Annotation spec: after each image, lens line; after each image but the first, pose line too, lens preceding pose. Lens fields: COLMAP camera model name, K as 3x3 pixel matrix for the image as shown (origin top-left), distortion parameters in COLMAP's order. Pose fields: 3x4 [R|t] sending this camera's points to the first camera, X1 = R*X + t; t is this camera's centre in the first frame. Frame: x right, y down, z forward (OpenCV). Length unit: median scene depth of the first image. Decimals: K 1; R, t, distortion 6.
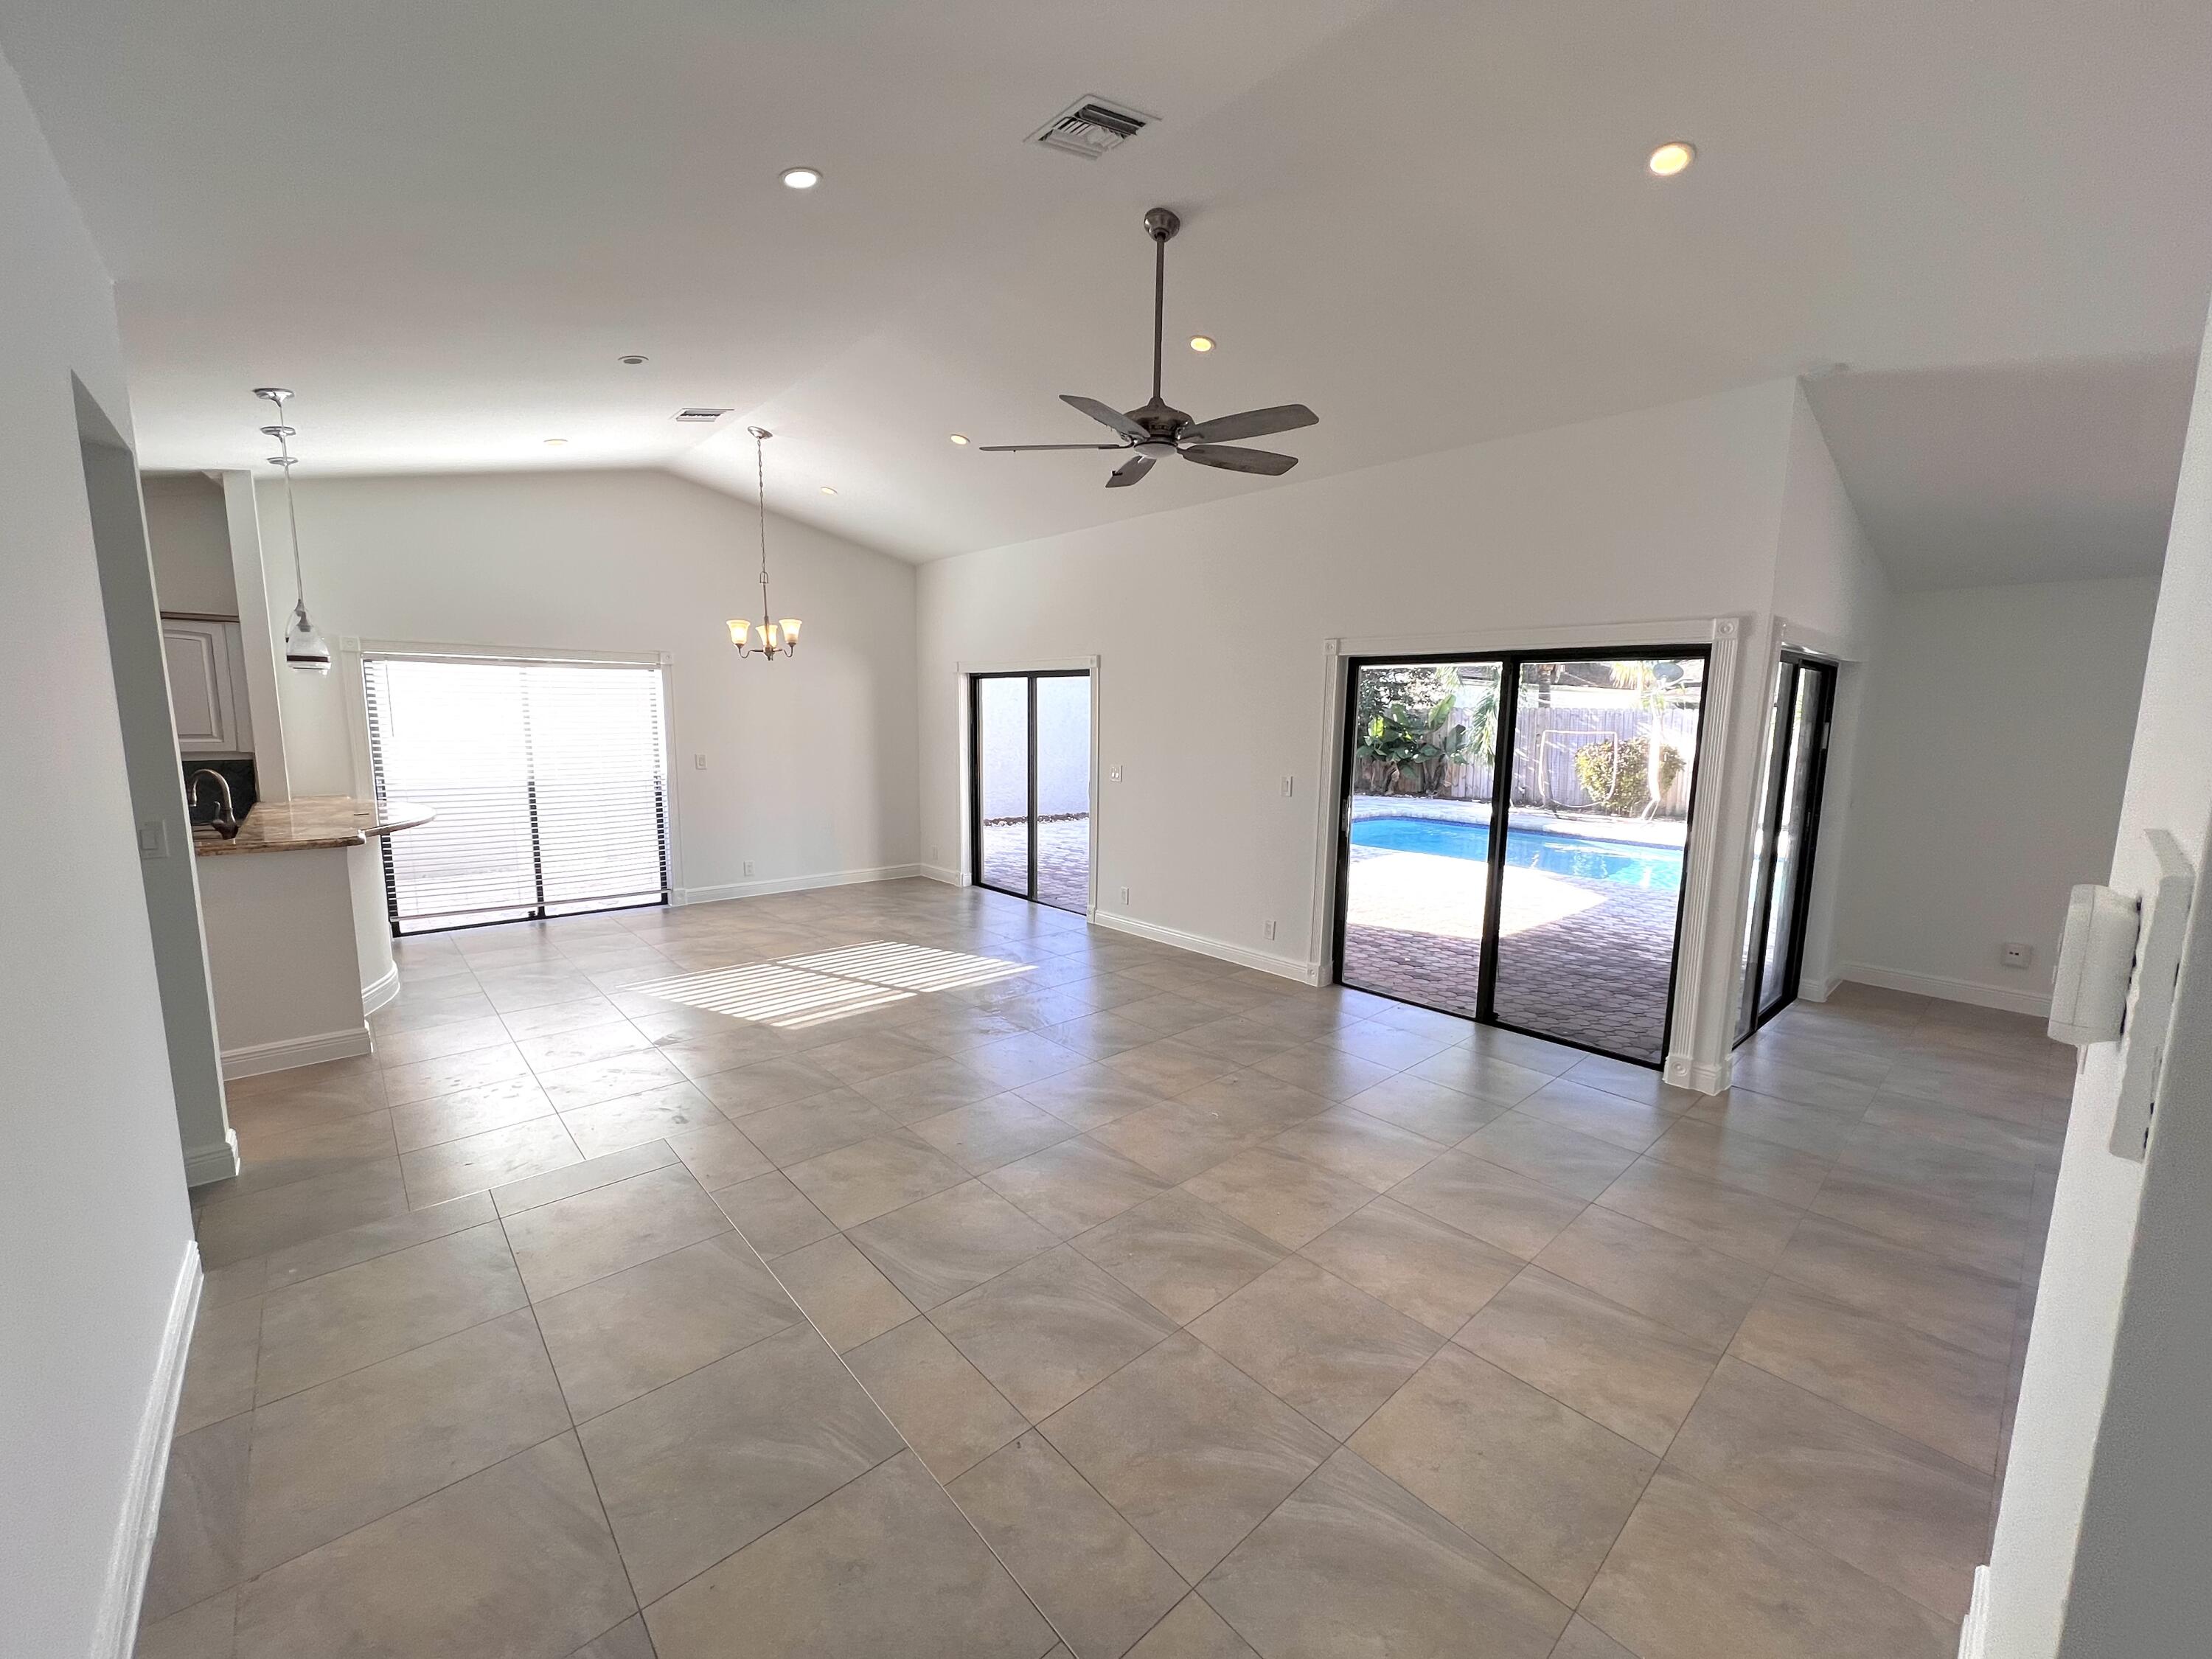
lens RADIAL K [[884.8, 0, 1116.8], [0, 884.8, 828.4], [0, 0, 1]] dist [0.001329, 0.000658]
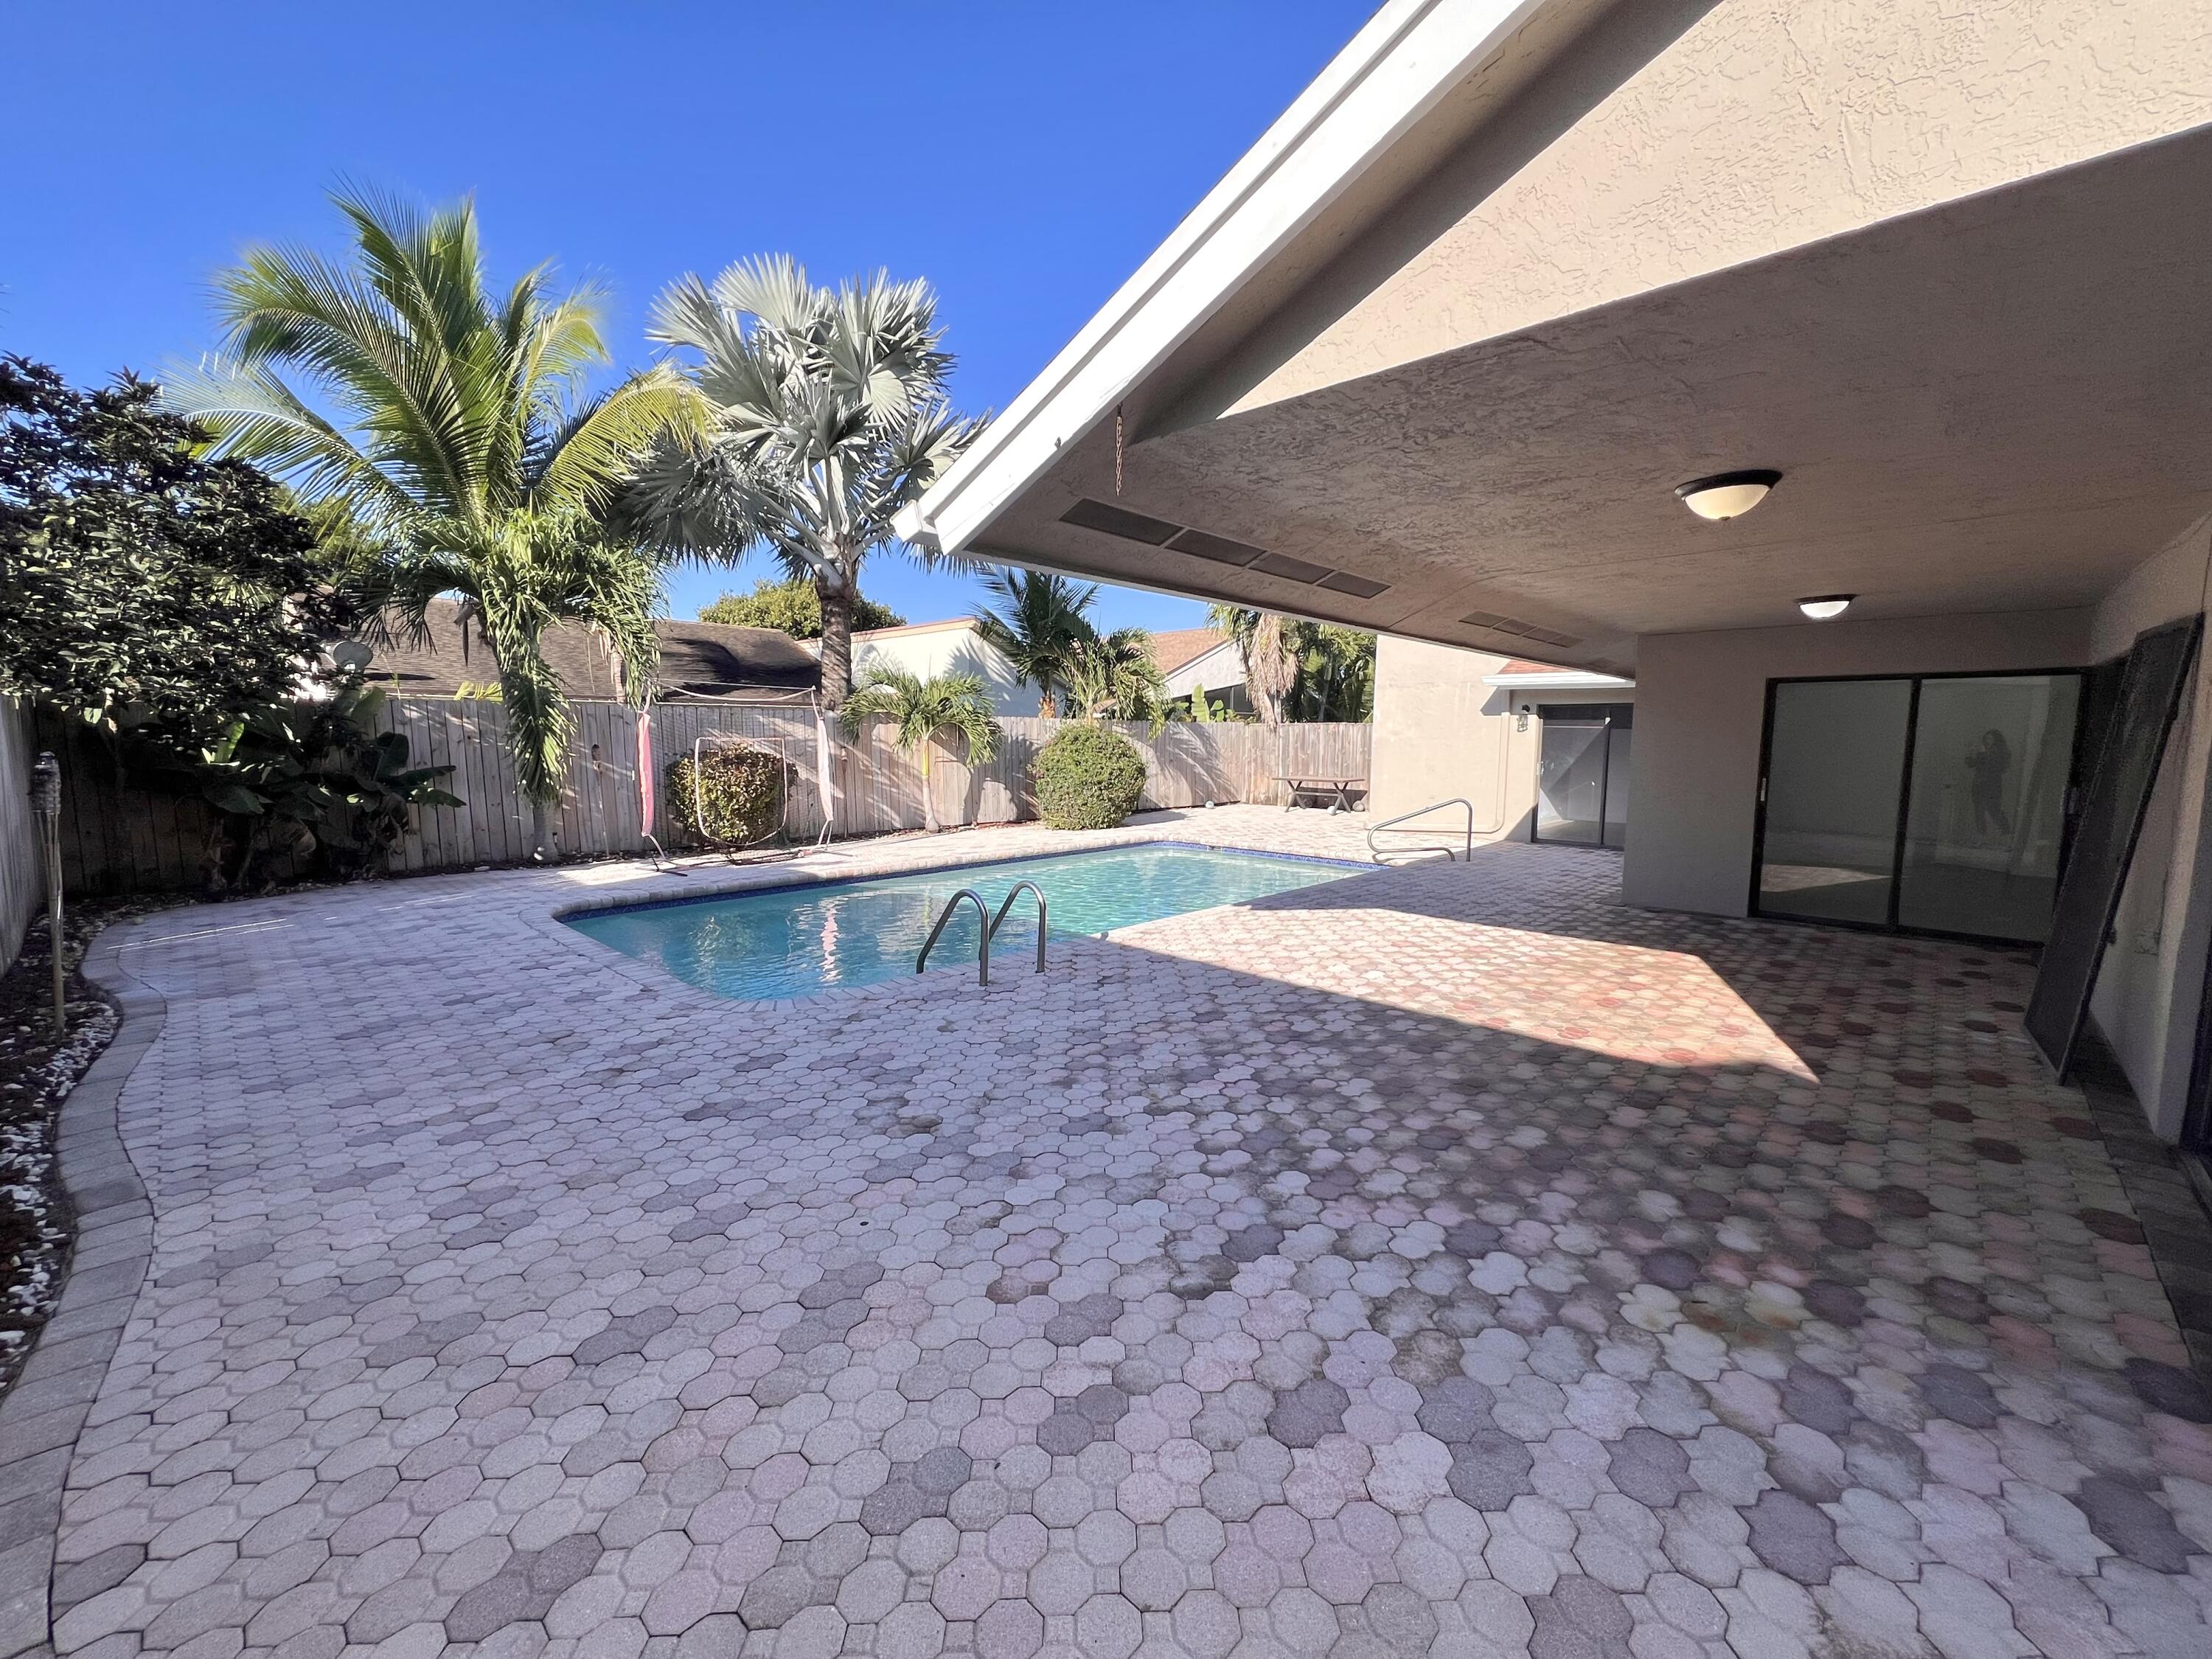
lens RADIAL K [[879.3, 0, 1111.1], [0, 879.3, 831.2], [0, 0, 1]] dist [-0.001358, 0.000627]
pose [[-0.074209, -0.123201, 0.989603, -0.513137], [0.129121, 0.982799, 0.132036, -0.231252], [-0.988848, 0.137577, -0.057024, 1.937564]]
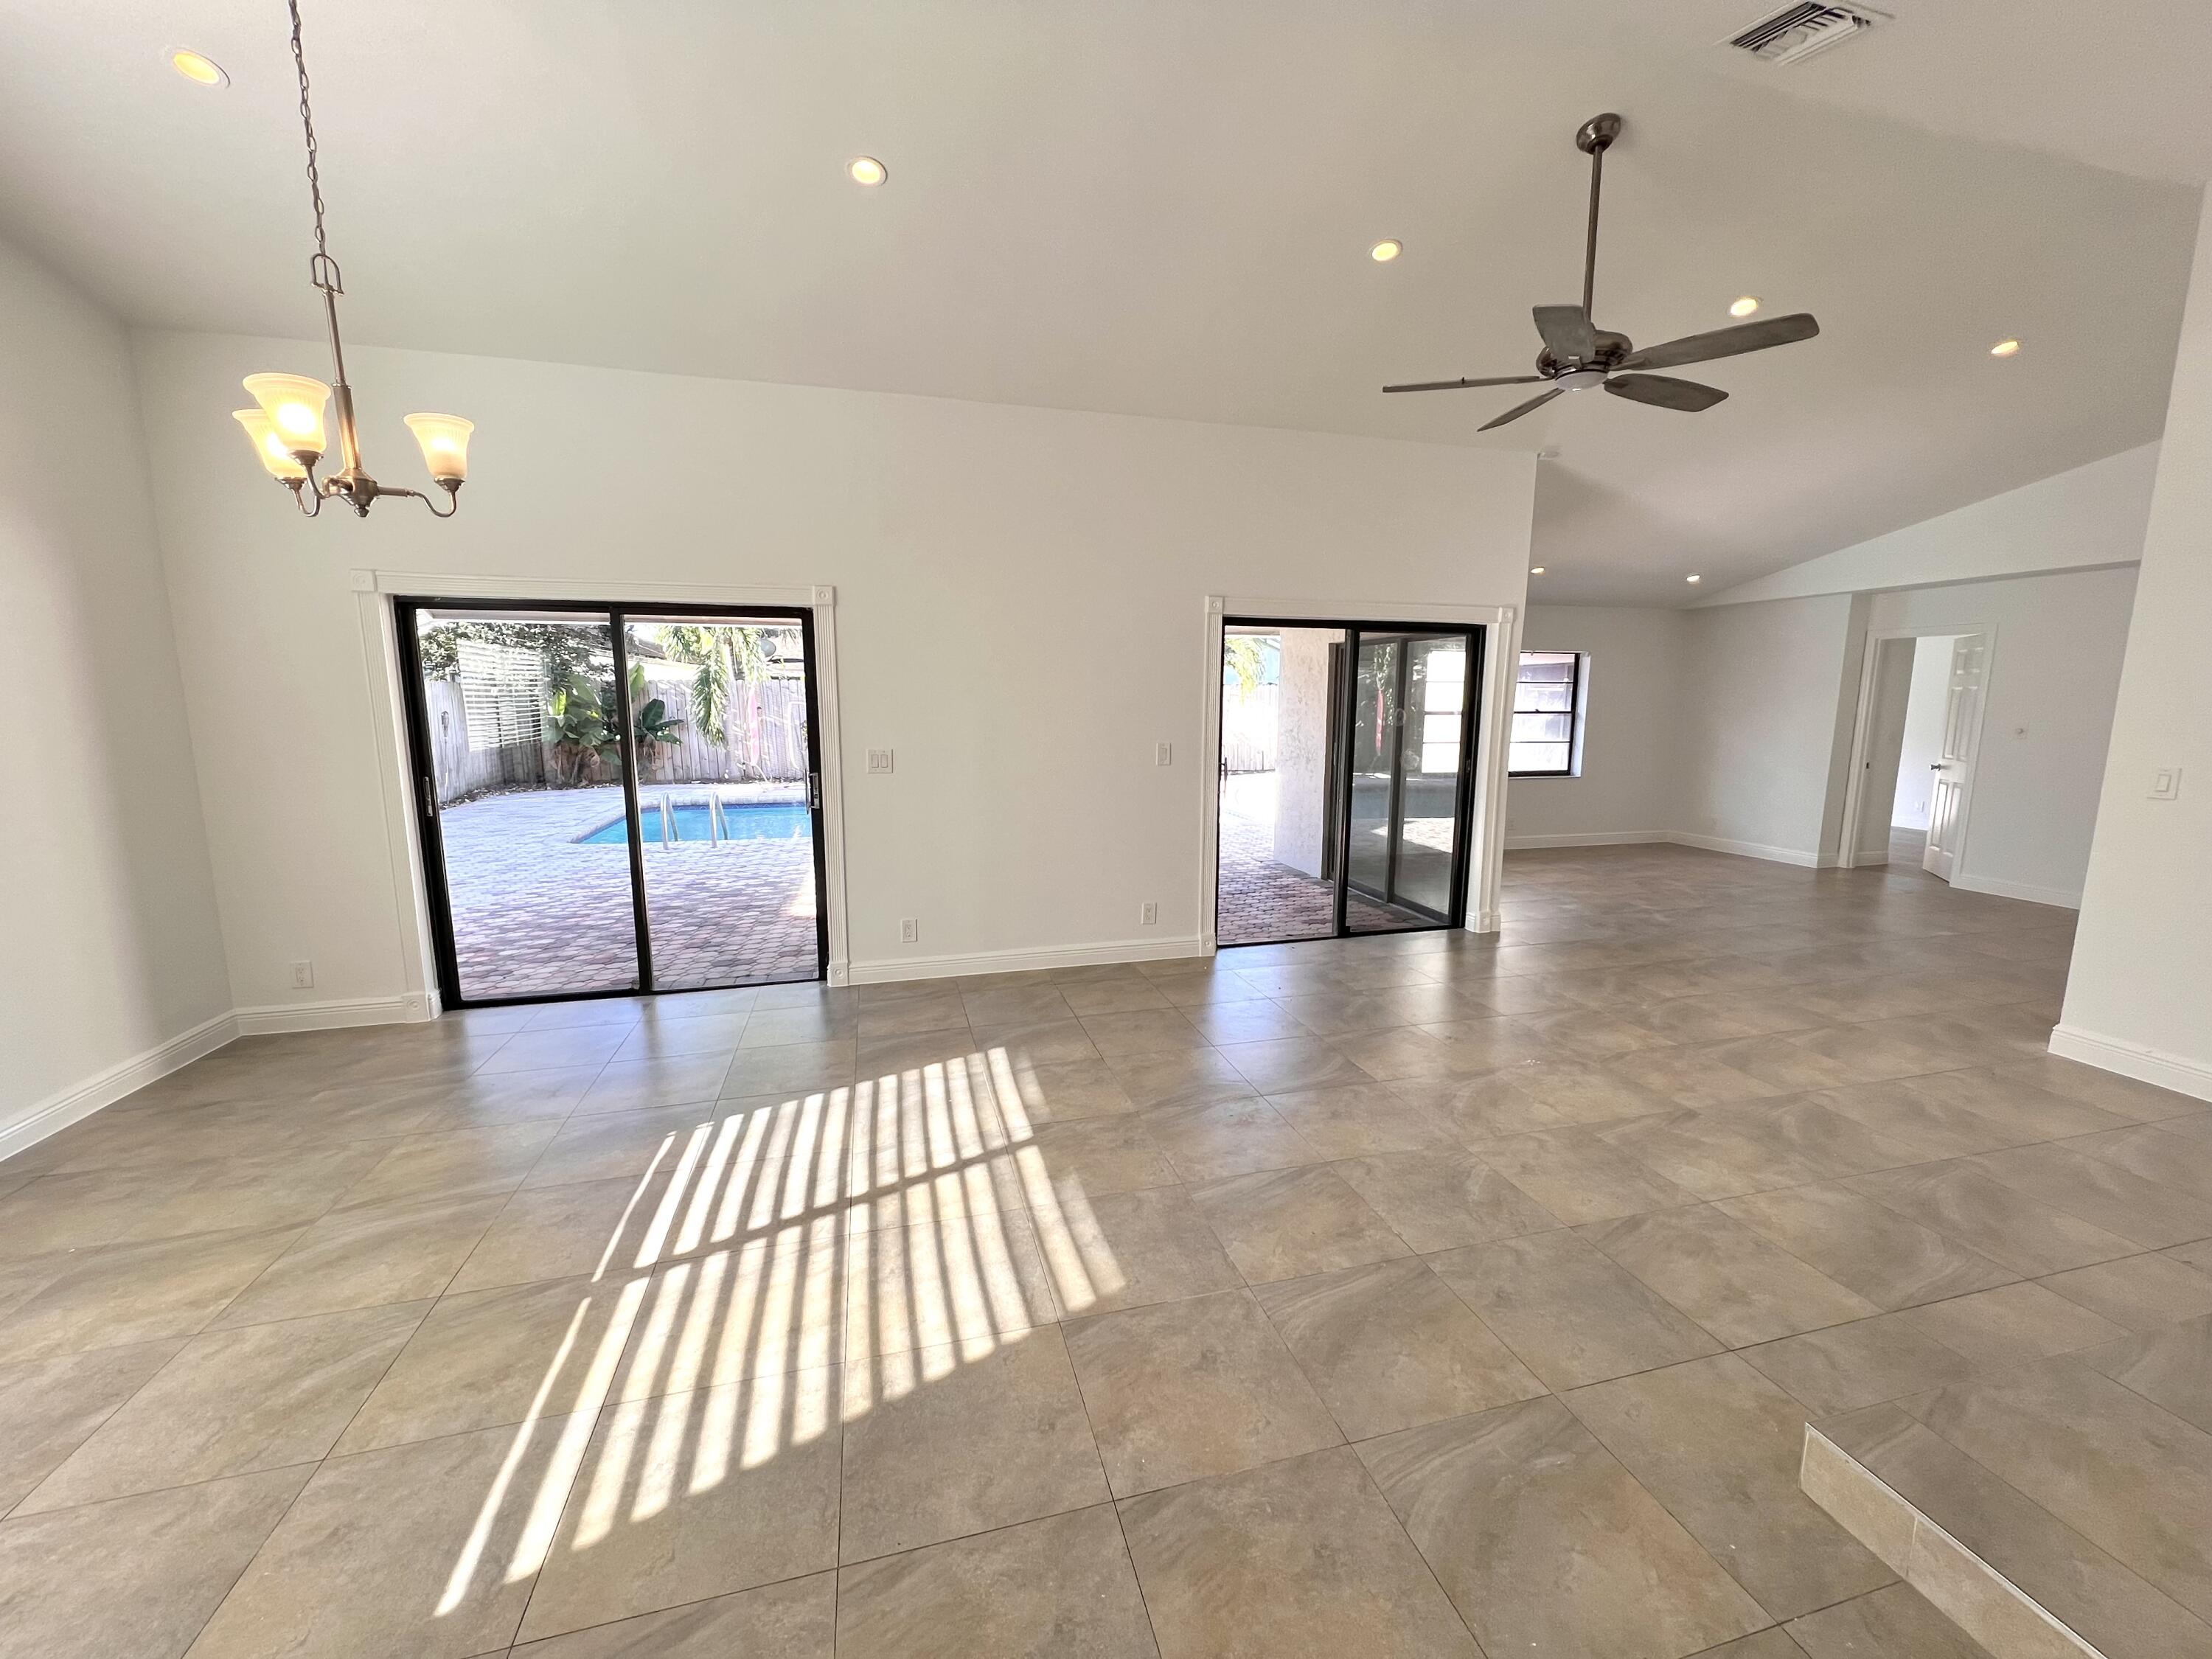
lens RADIAL K [[879.3, 0, 1111.1], [0, 879.3, 831.2], [0, 0, 1]] dist [-0.001358, 0.000627]
pose [[0.453493, -0.147403, 0.878986, -0.627638], [0.121774, 0.987228, 0.102728, -0.067311], [-0.882901, 0.060451, 0.465651, 0.611758]]
